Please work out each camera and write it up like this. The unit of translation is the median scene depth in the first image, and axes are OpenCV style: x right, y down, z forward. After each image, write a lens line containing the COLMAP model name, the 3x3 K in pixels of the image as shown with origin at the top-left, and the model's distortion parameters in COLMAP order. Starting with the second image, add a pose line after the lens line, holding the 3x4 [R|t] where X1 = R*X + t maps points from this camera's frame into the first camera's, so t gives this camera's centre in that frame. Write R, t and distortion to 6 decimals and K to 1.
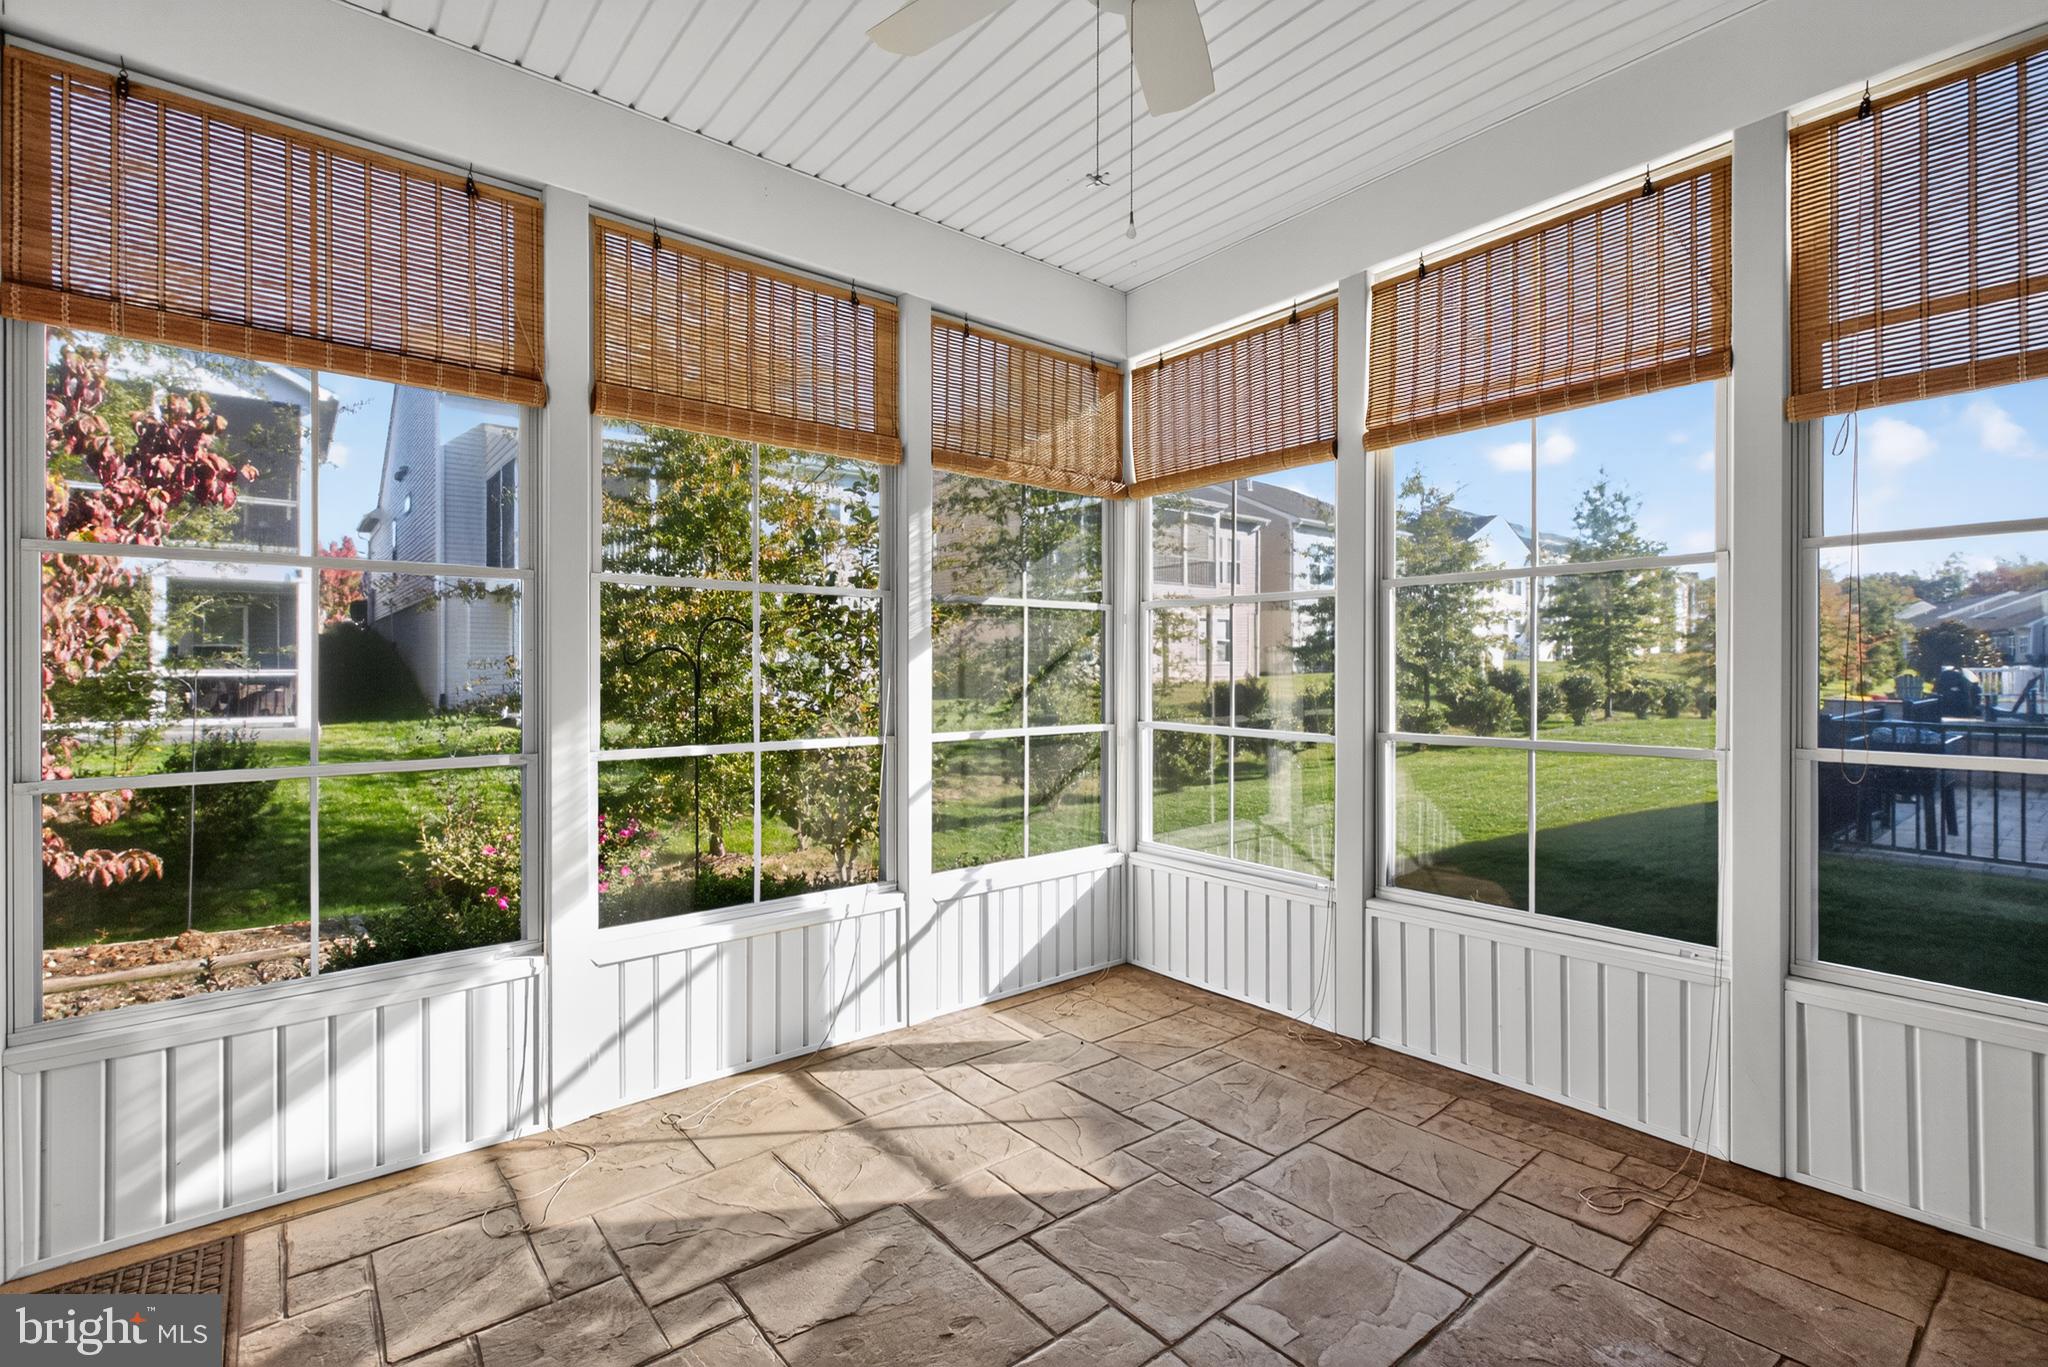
lens RADIAL K [[928.8, 0, 1030.8], [0, 928.8, 661.3], [0, 0, 1]] dist [-0.000913, 0.000898]
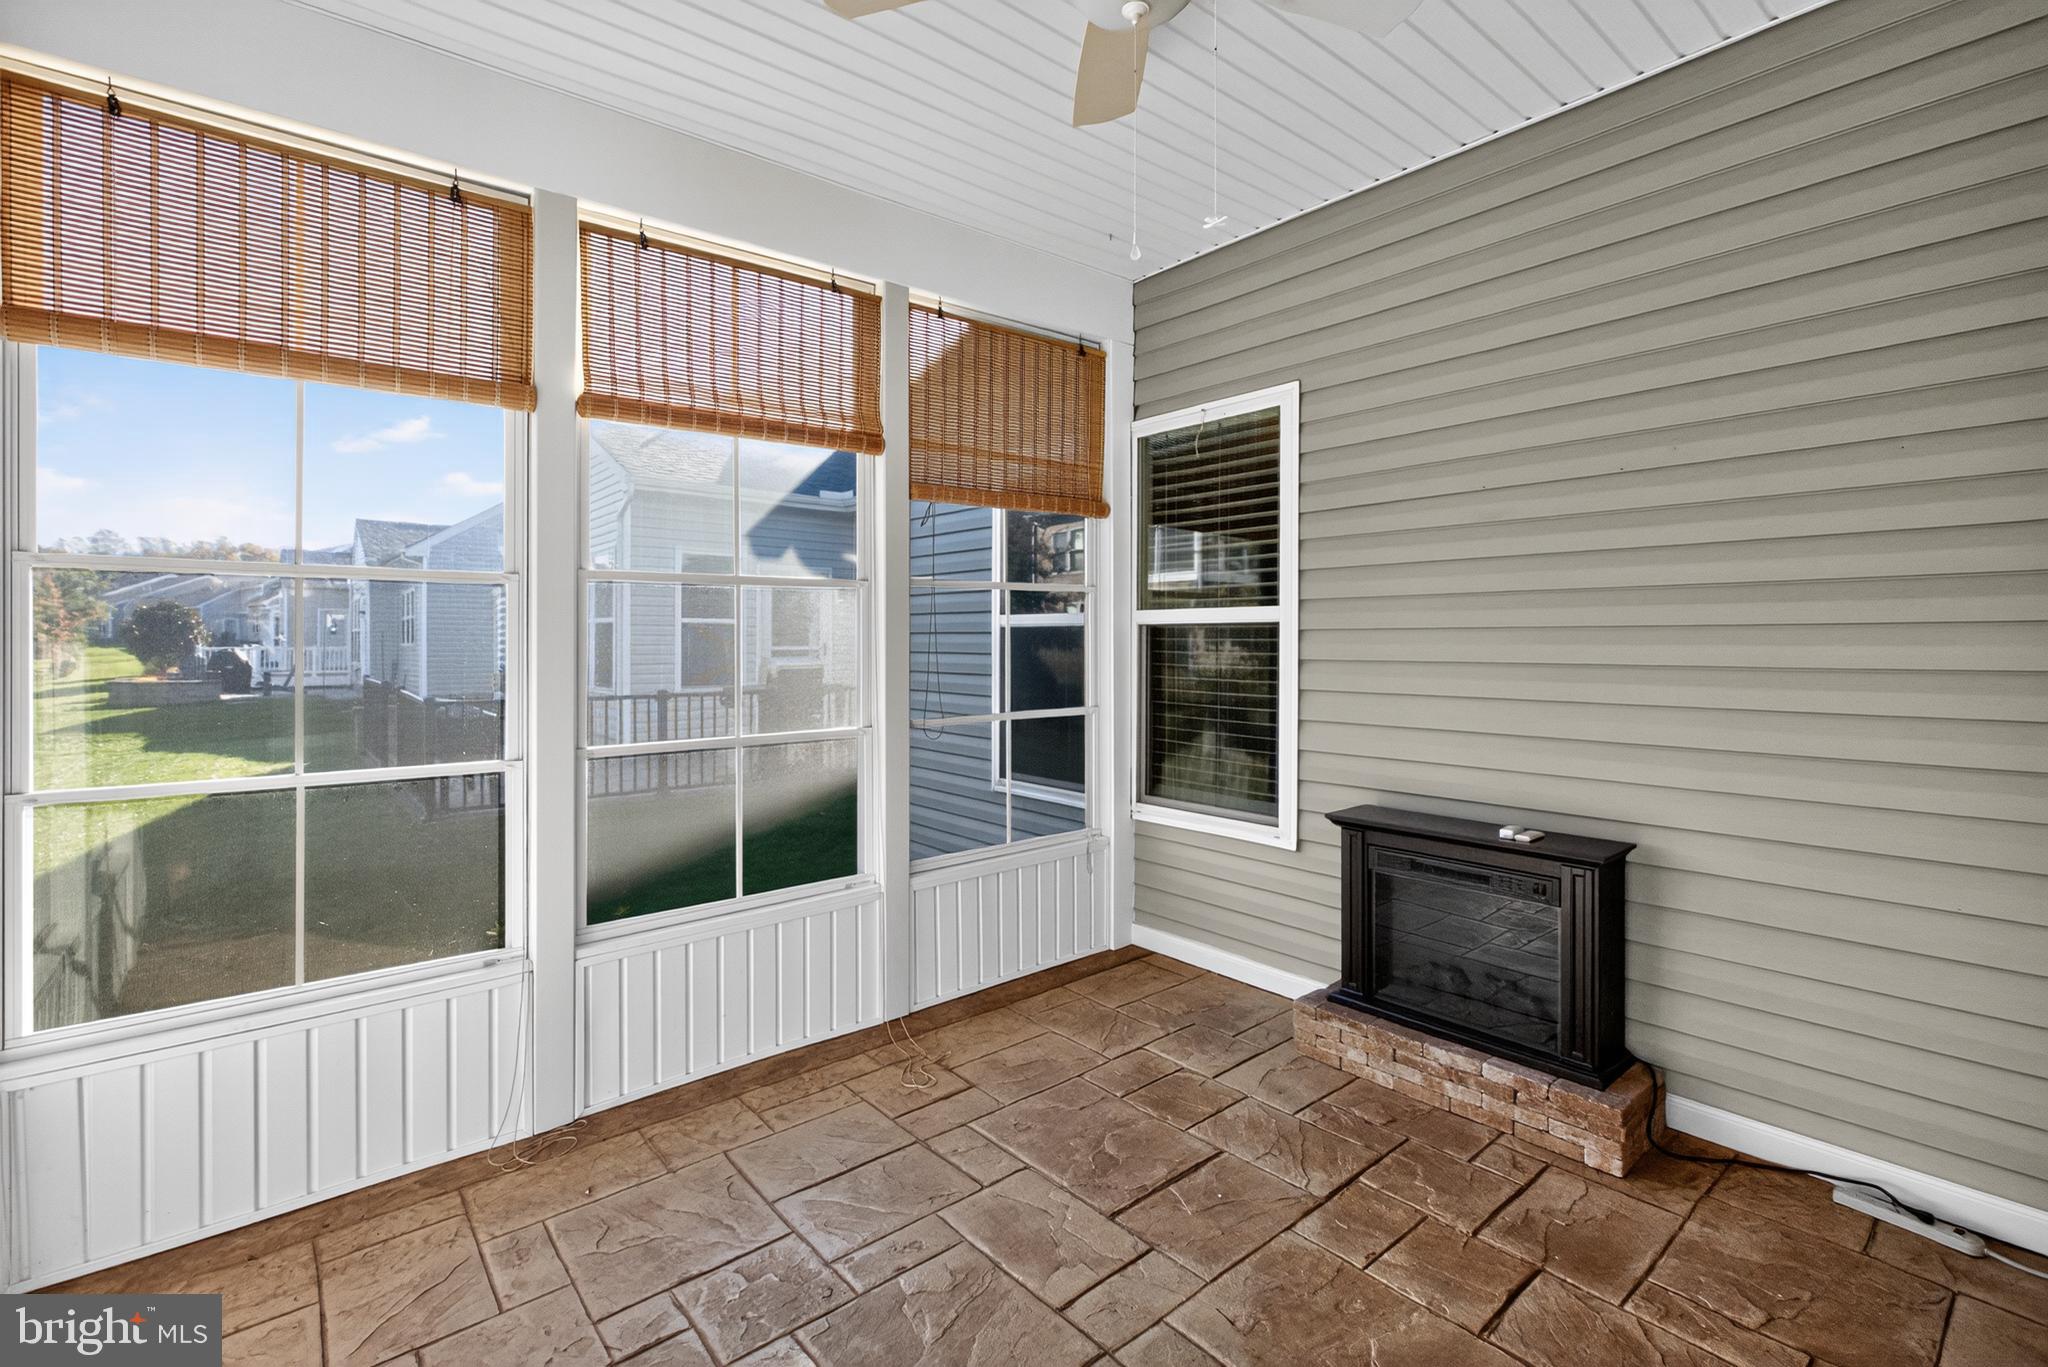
lens RADIAL K [[928.8, 0, 1014.8], [0, 928.8, 647.3], [0, 0, 1]] dist [-0.000913, 0.000898]
pose [[-0.001027, -0.007239, 0.999973, -0.575705], [-0.003522, 0.999968, 0.007235, -0.030666], [-0.999993, -0.003514, -0.001053, 0.733811]]
